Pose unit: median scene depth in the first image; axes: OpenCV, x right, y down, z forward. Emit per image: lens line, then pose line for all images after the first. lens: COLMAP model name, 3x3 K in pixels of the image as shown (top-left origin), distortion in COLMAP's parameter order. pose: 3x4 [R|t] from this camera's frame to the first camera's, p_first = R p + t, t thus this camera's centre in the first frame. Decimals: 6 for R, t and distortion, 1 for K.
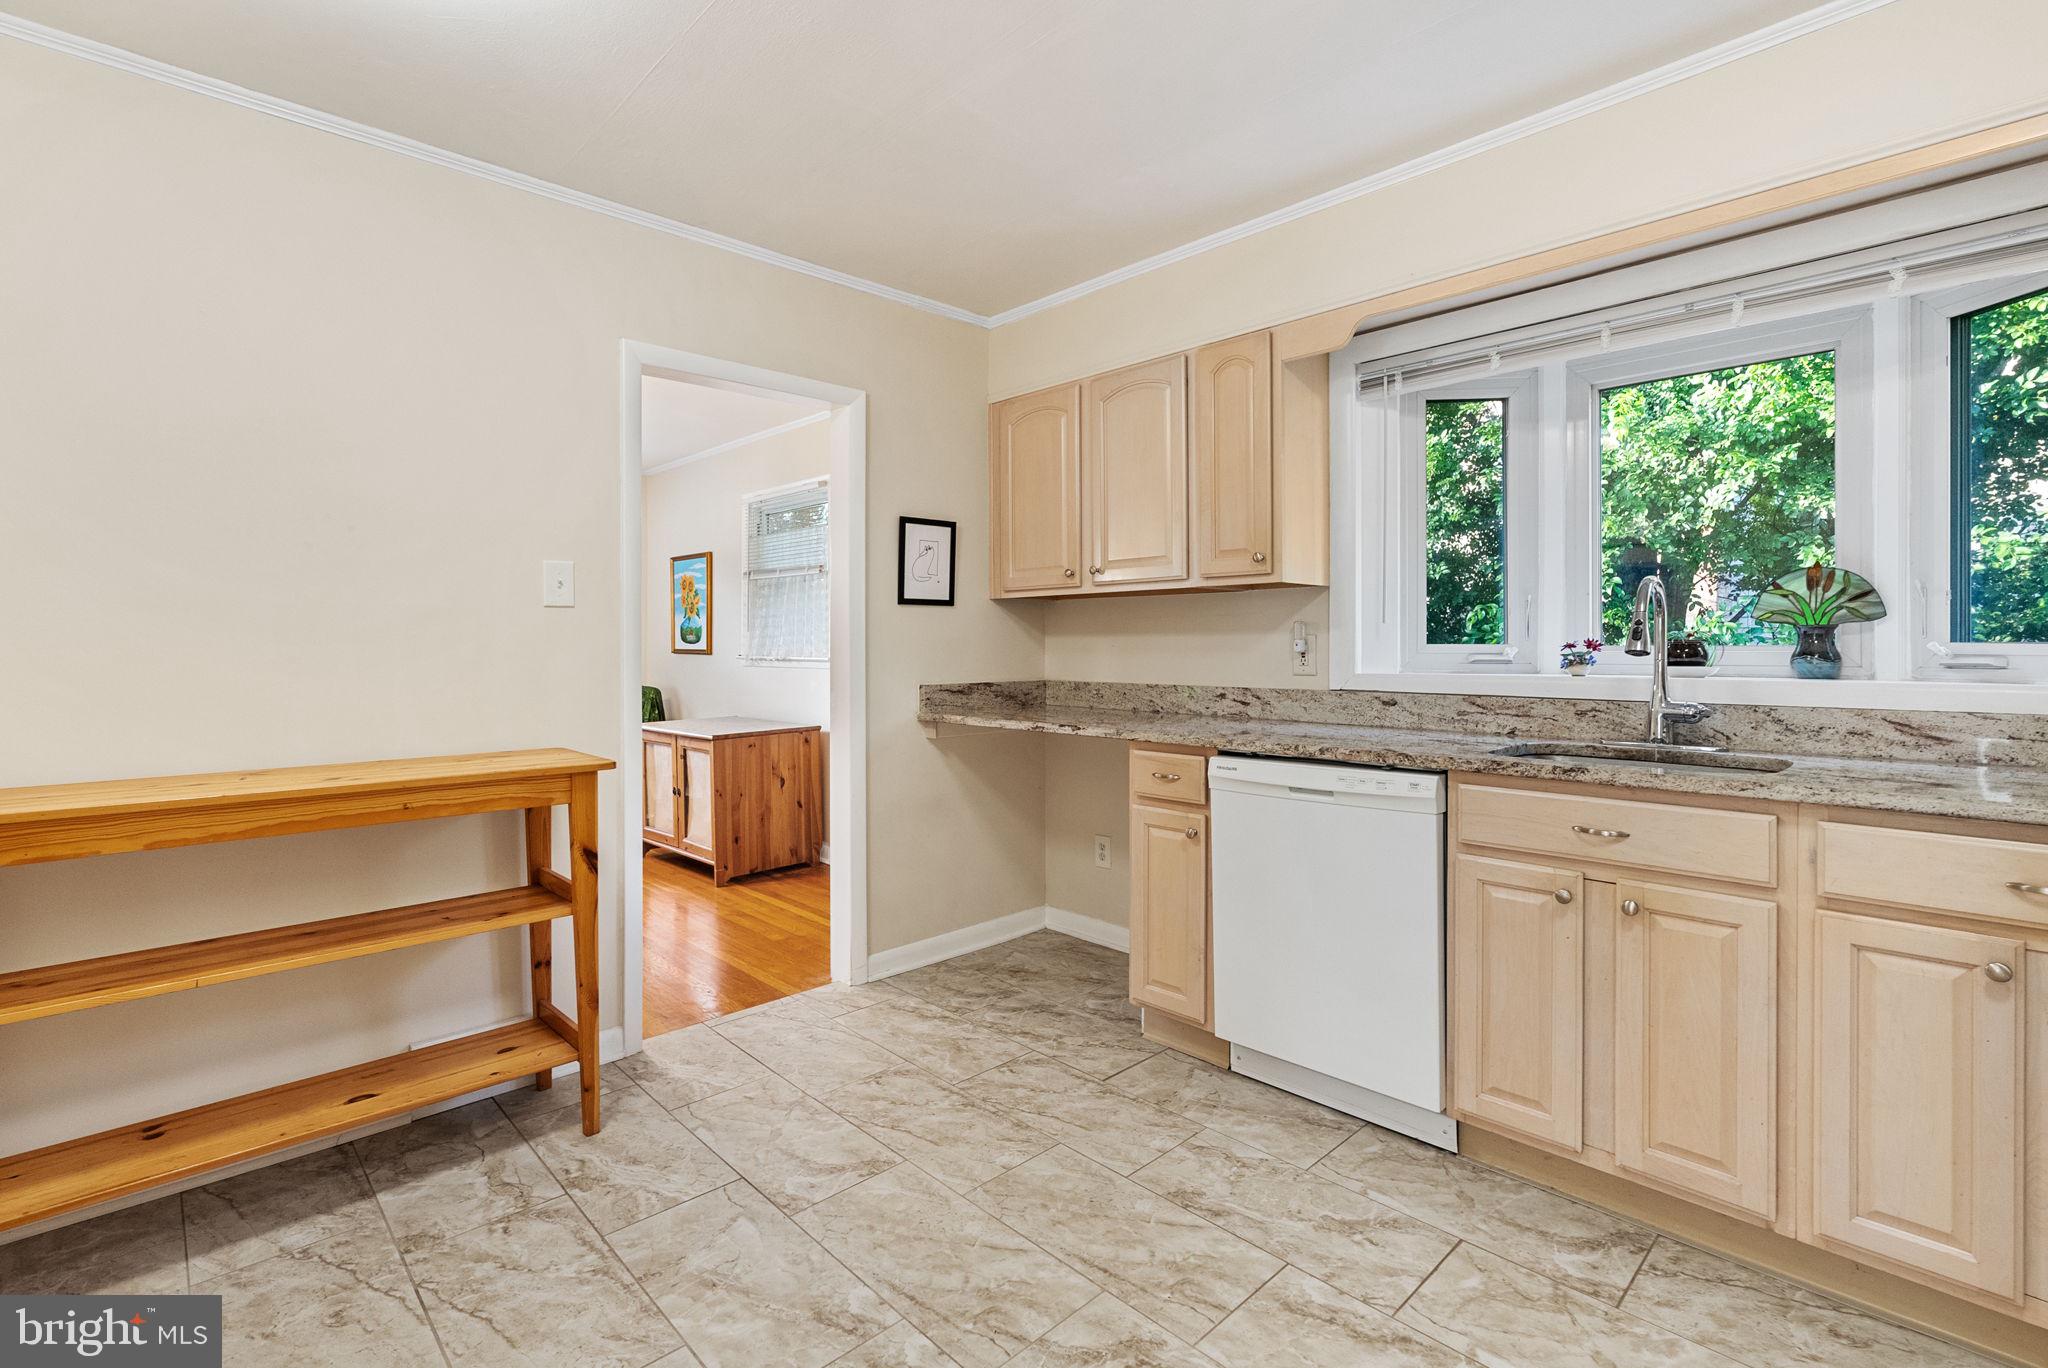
lens RADIAL K [[938.1, 0, 1022.5], [0, 938.1, 643.0], [0, 0, 1]] dist [-0.013947, 0.004831]
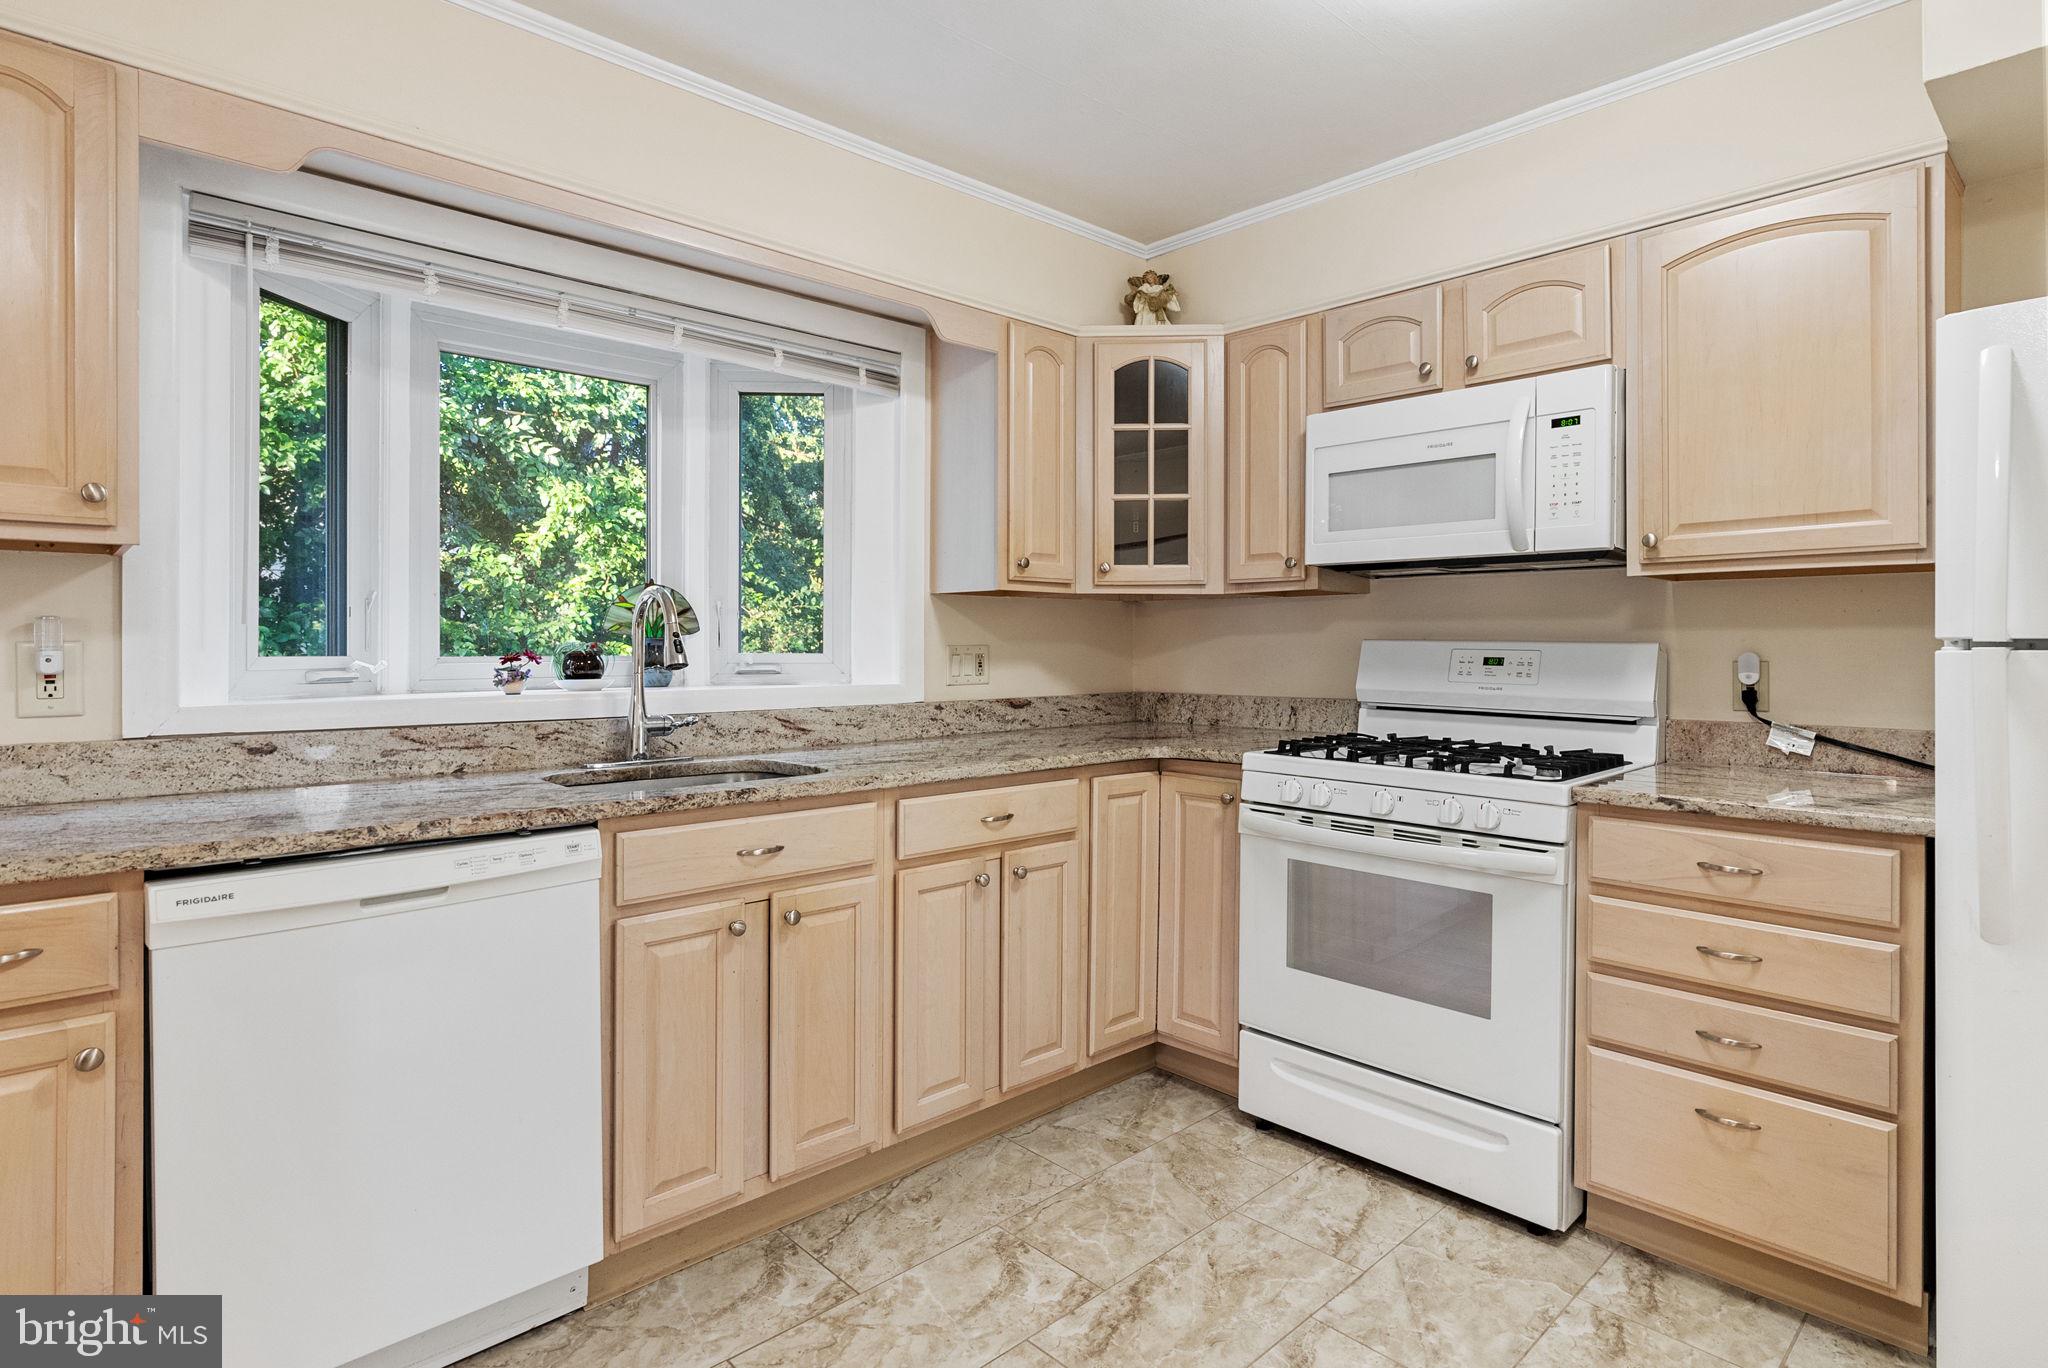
lens RADIAL K [[1061.4, 0, 1024.5], [0, 1061.4, 645.5], [0, 0, 1]] dist [-0.014535, 0.009359]
pose [[0.007011, 0.002270, 0.999973, -0.384264], [-0.003110, 0.999993, -0.002248, -0.008436], [-0.999971, -0.003094, 0.007018, 0.565055]]
